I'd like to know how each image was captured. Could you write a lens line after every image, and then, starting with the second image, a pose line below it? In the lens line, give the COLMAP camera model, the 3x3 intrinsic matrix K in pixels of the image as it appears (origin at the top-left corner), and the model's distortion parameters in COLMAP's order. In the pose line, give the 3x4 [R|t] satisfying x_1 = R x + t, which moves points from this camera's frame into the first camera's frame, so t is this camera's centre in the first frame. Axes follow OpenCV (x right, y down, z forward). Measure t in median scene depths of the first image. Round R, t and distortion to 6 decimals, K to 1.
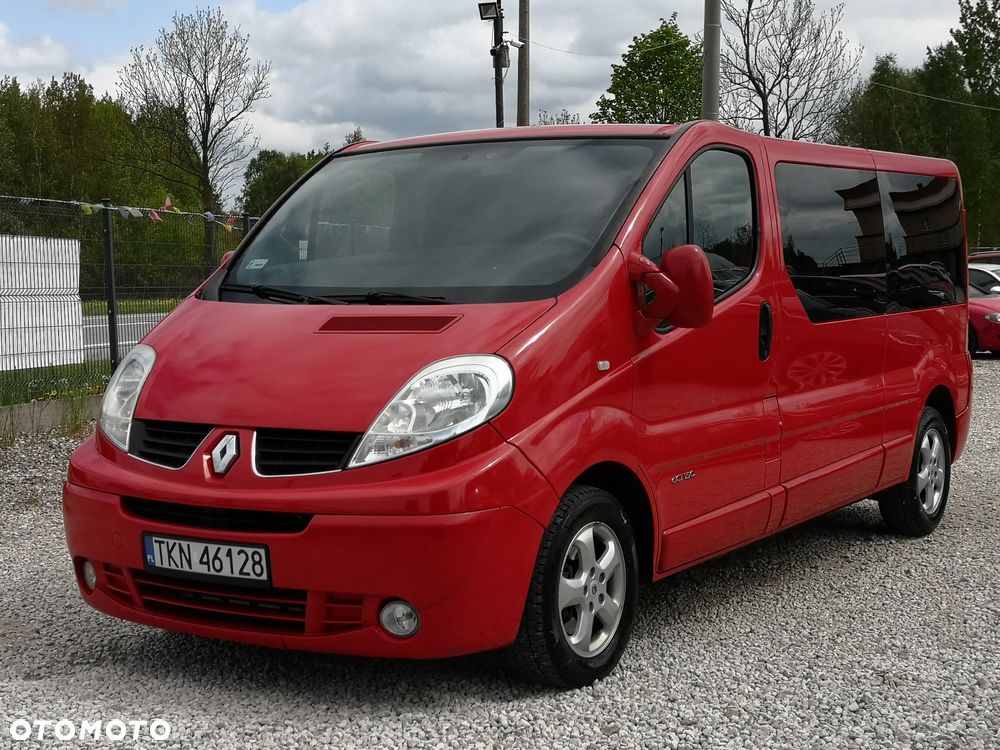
lens RADIAL K [[1577.8, 0, 514.5], [0, 1577.8, 400.0], [0, 0, 1]] dist [0.054243, 0.000000]
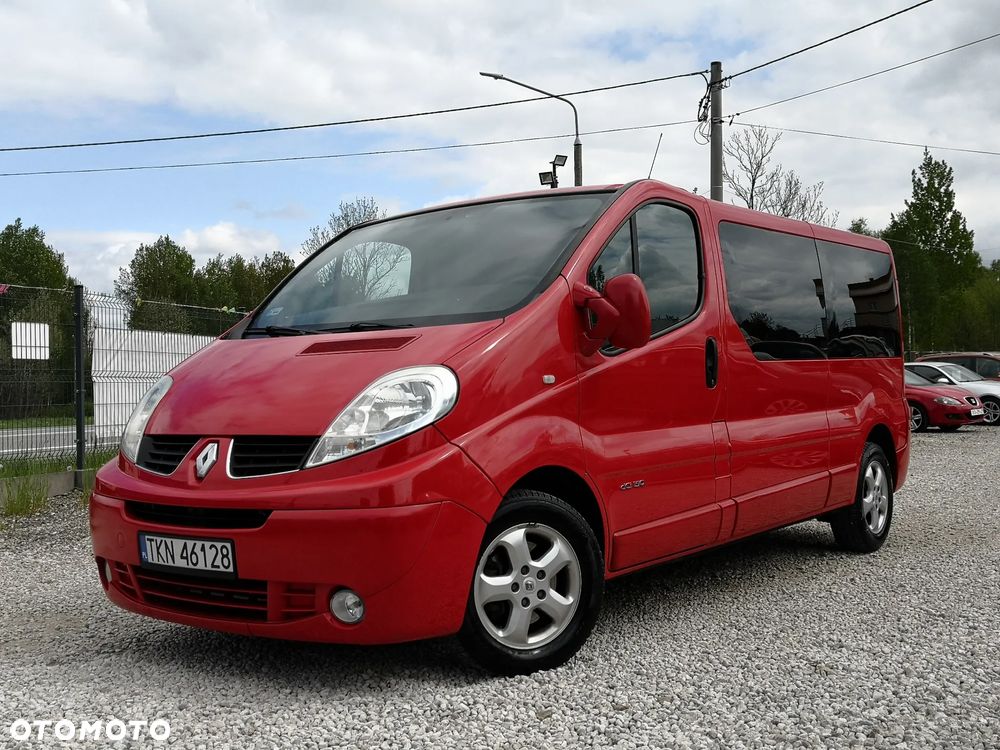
lens RADIAL K [[1138.4, 0, 505.9], [0, 1138.4, 371.8], [0, 0, 1]] dist [0.020030, 0.000000]
pose [[0.996953, -0.015196, -0.076507, 0.087899], [0.007860, 0.995418, -0.095298, 0.049140], [0.077604, 0.094406, 0.992504, 0.202537]]
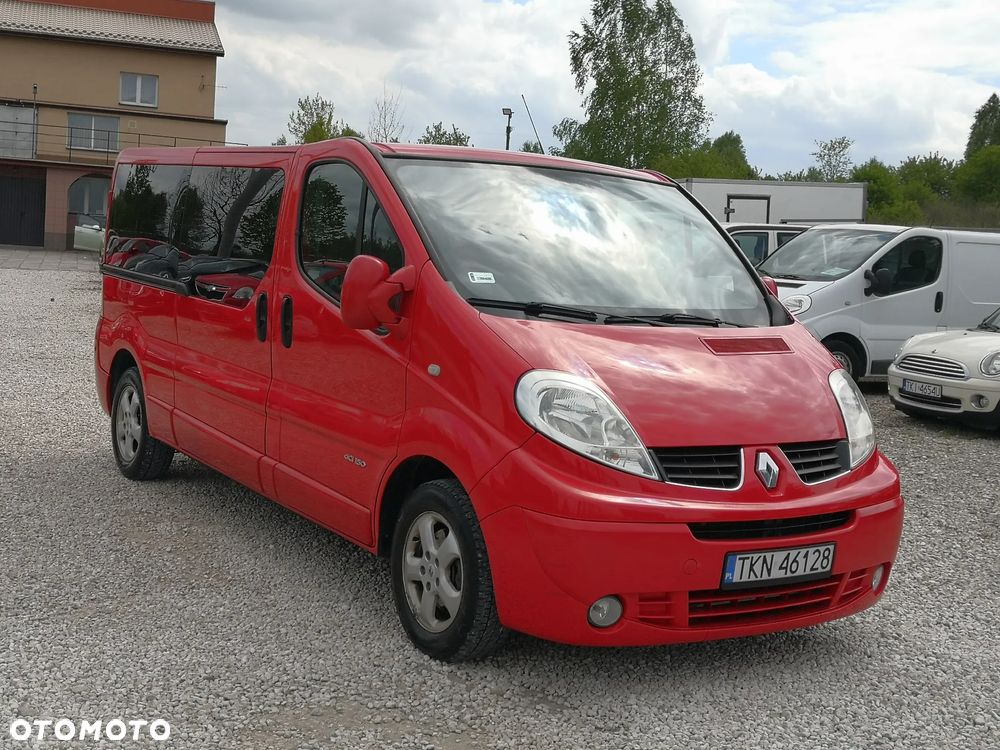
lens RADIAL K [[1347.9, 0, 504.4], [0, 1347.9, 375.1], [0, 0, 1]] dist [0.021809, 0.000000]
pose [[0.400004, -0.060270, 0.914530, -1.093347], [0.006199, 0.997991, 0.063059, -0.091254], [-0.916493, -0.019555, 0.399574, 0.766006]]
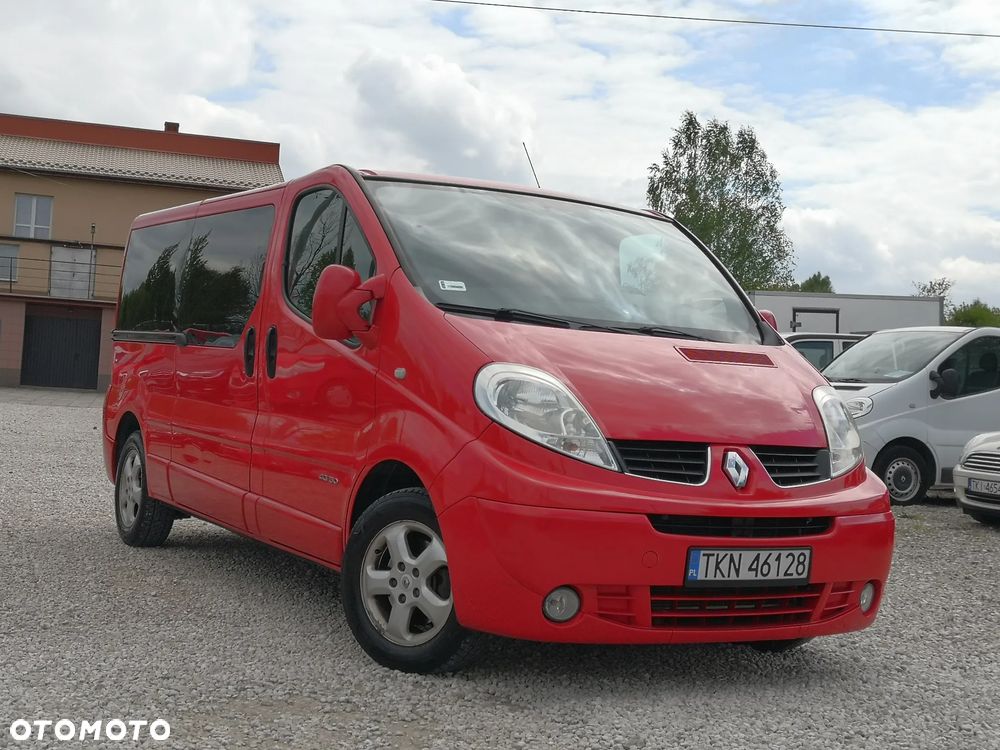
lens RADIAL K [[1444.3, 0, 503.3], [0, 1444.3, 403.4], [0, 0, 1]] dist [0.049109, 0.000000]
pose [[0.455709, 0.029000, 0.889656, -1.111171], [0.007233, 0.999316, -0.036279, 0.022849], [-0.890100, 0.022968, 0.455187, 0.666888]]
